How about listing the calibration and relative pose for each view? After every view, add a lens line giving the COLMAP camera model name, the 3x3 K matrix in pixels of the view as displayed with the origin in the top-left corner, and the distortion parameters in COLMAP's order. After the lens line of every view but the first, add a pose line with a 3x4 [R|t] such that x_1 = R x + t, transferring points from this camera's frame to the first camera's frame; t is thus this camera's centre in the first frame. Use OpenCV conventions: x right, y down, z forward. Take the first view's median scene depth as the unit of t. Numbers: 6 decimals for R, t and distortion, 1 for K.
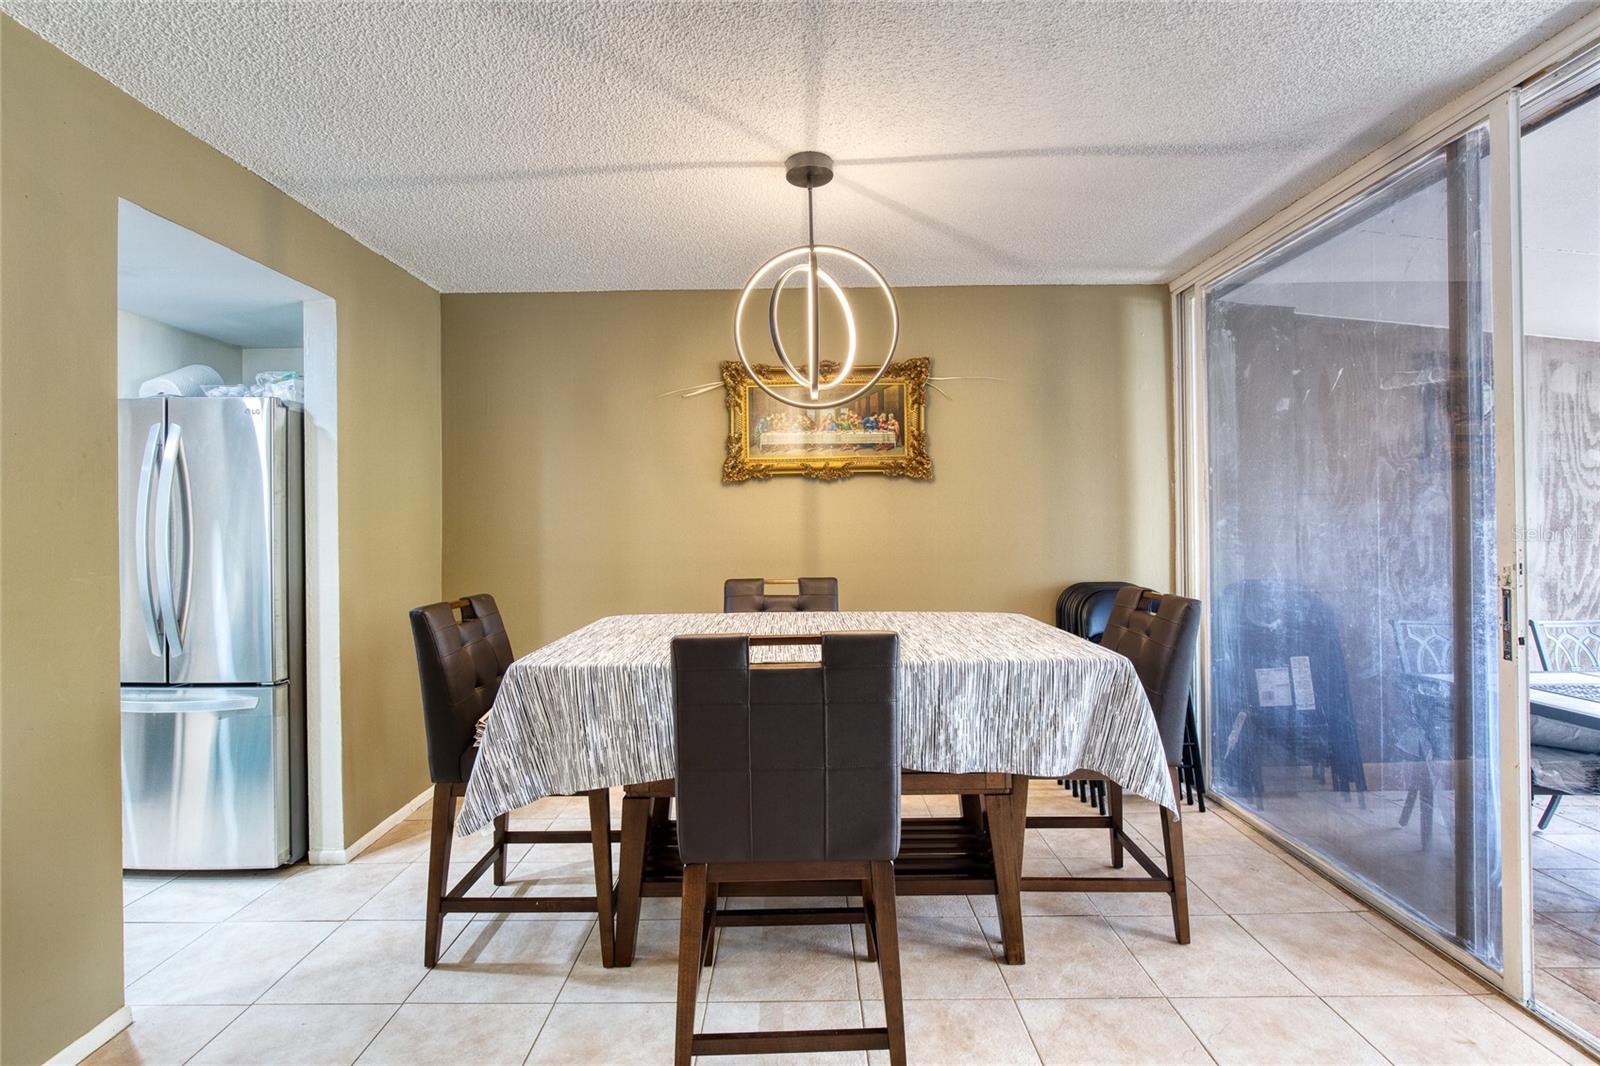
lens RADIAL K [[733.8, 0, 795.4], [0, 733.8, 528.7], [0, 0, 1]] dist [-0.016686, 0.006246]
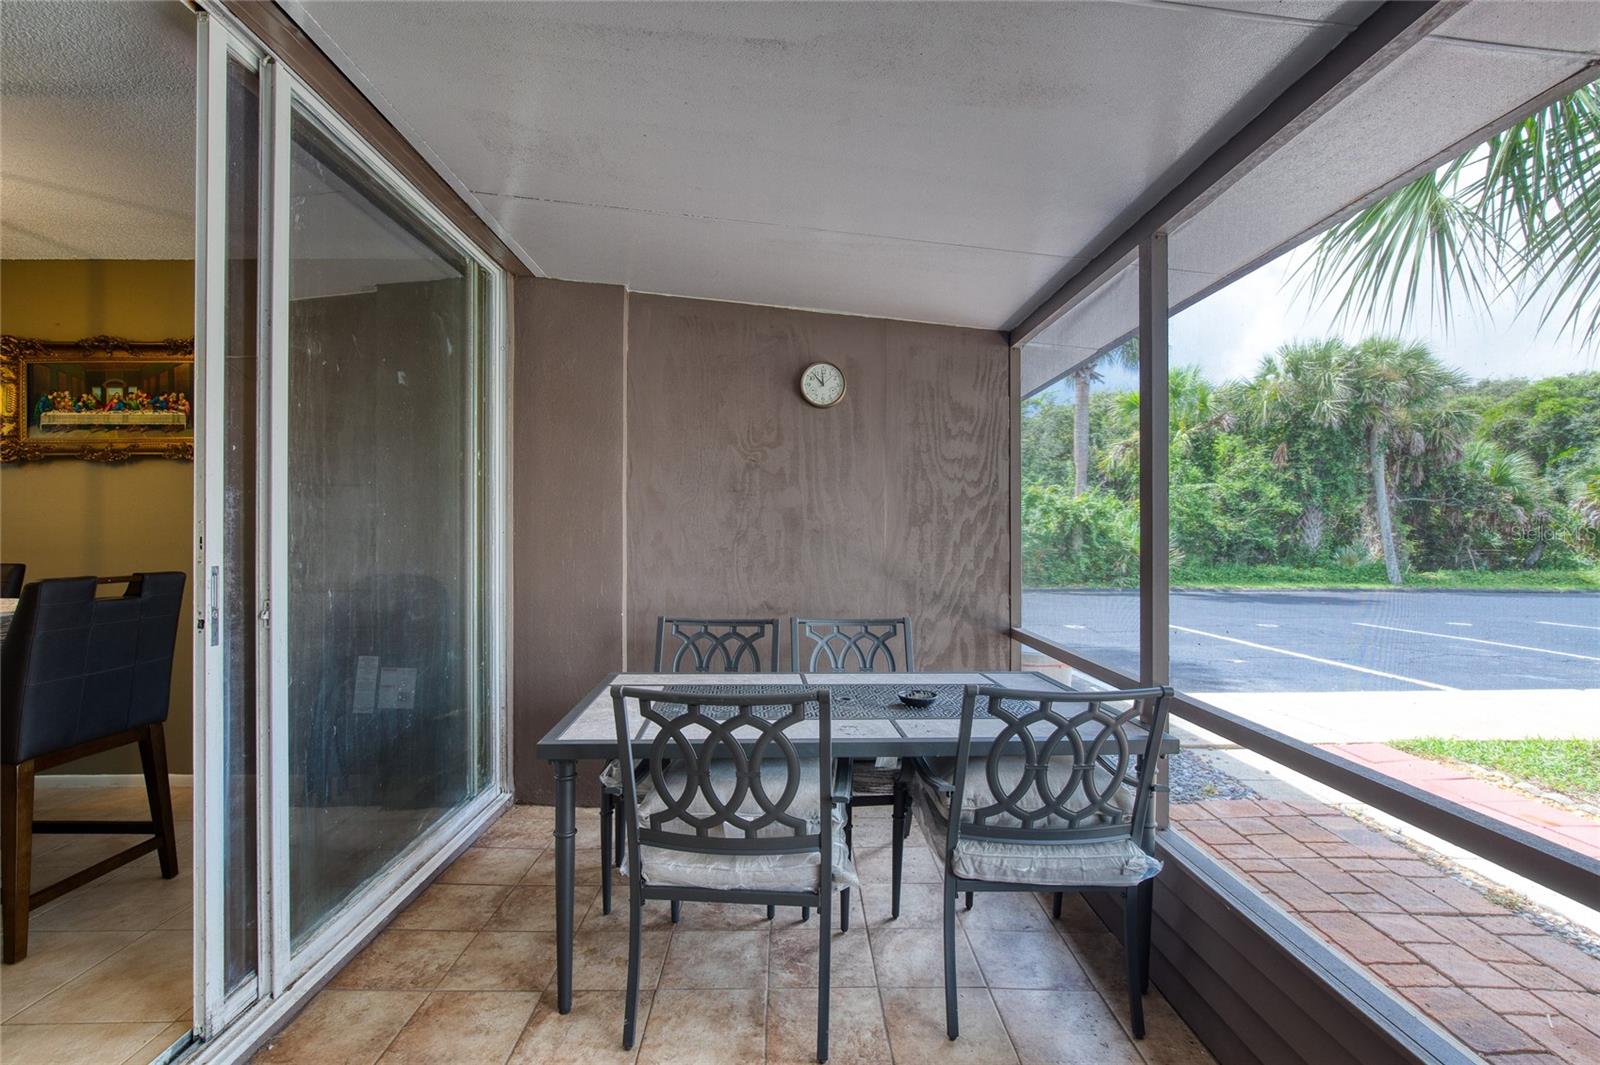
lens RADIAL K [[739.1, 0, 803.2], [0, 739.1, 529.1], [0, 0, 1]] dist [-0.016163, 0.005809]
pose [[0.999797, 0.010378, 0.017284, 1.027794], [-0.010186, 0.999886, -0.011129, 0.022615], [-0.017398, 0.010951, 0.999789, 0.051350]]
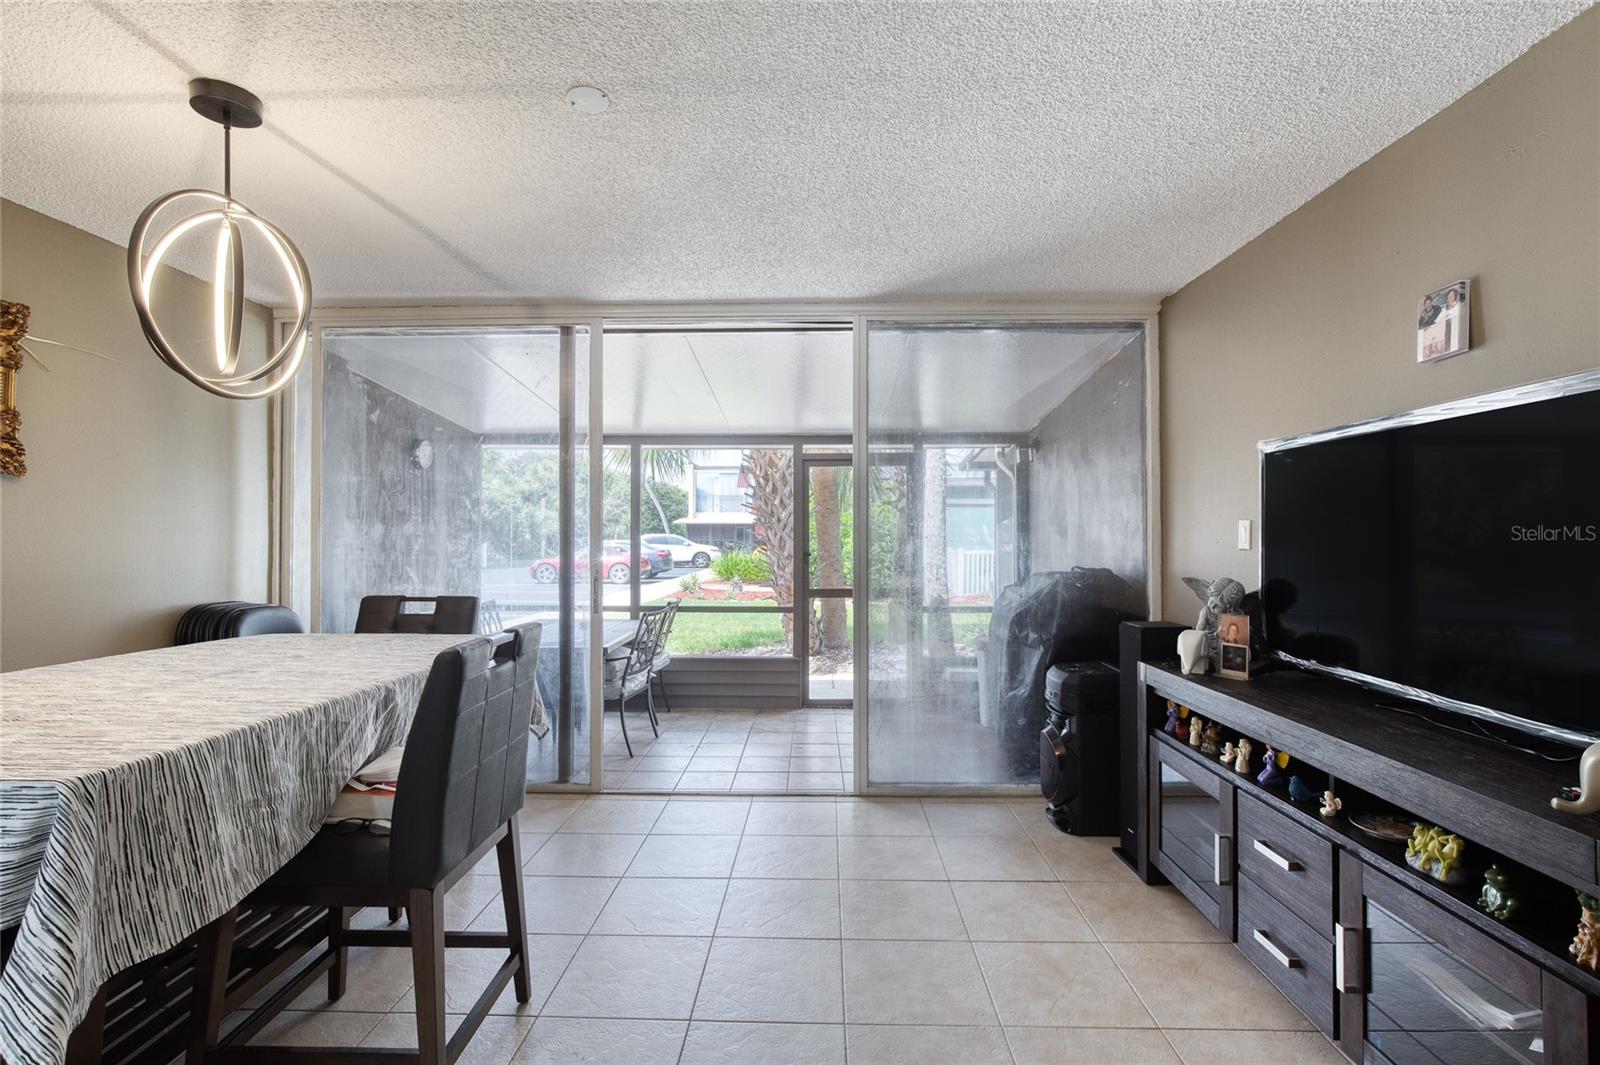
lens RADIAL K [[735.2, 0, 805.4], [0, 735.2, 548.3], [0, 0, 1]] dist [-0.013254, 0.006733]
pose [[0.032198, -0.002156, 0.999479, -0.569843], [-0.001830, 0.999996, 0.002216, 0.000842], [-0.999480, -0.001901, 0.032194, 0.242325]]
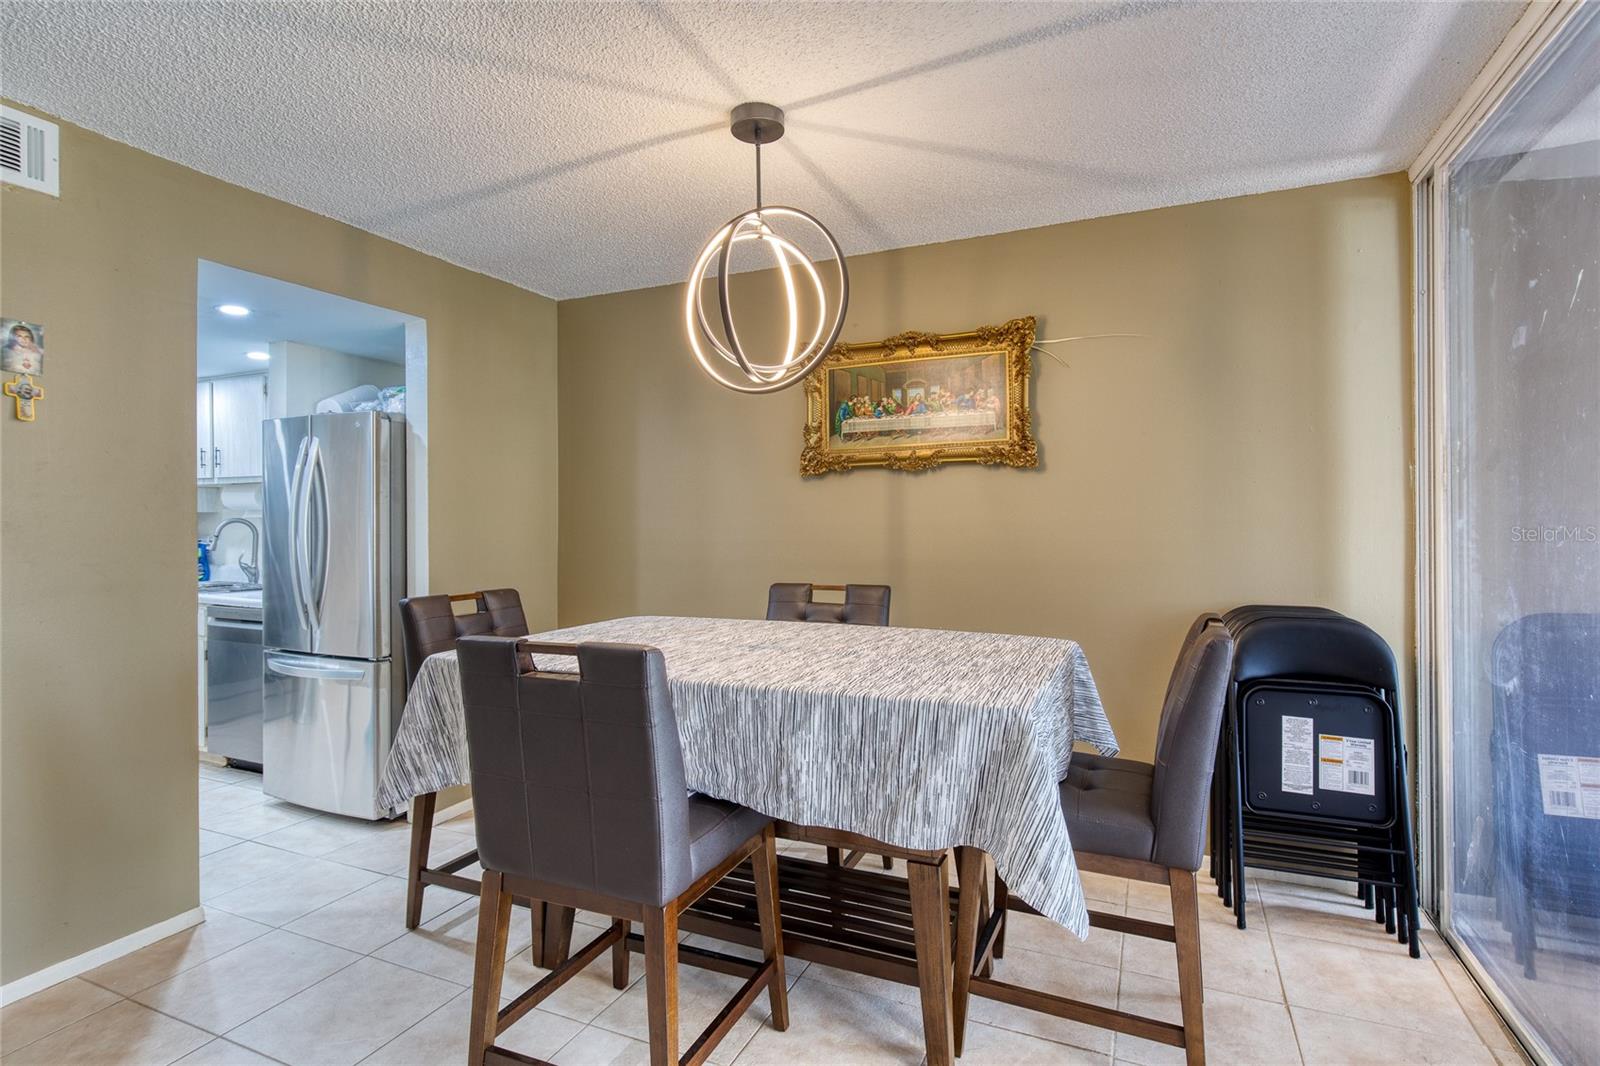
lens RADIAL K [[808.4, 0, 798.7], [0, 808.4, 528.6], [0, 0, 1]] dist [-0.002014, 0.001428]
pose [[0.910934, 0.007701, -0.412479, 0.347923], [-0.006142, 0.999968, 0.005105, -0.003986], [0.412506, -0.002117, 0.910953, 0.094932]]
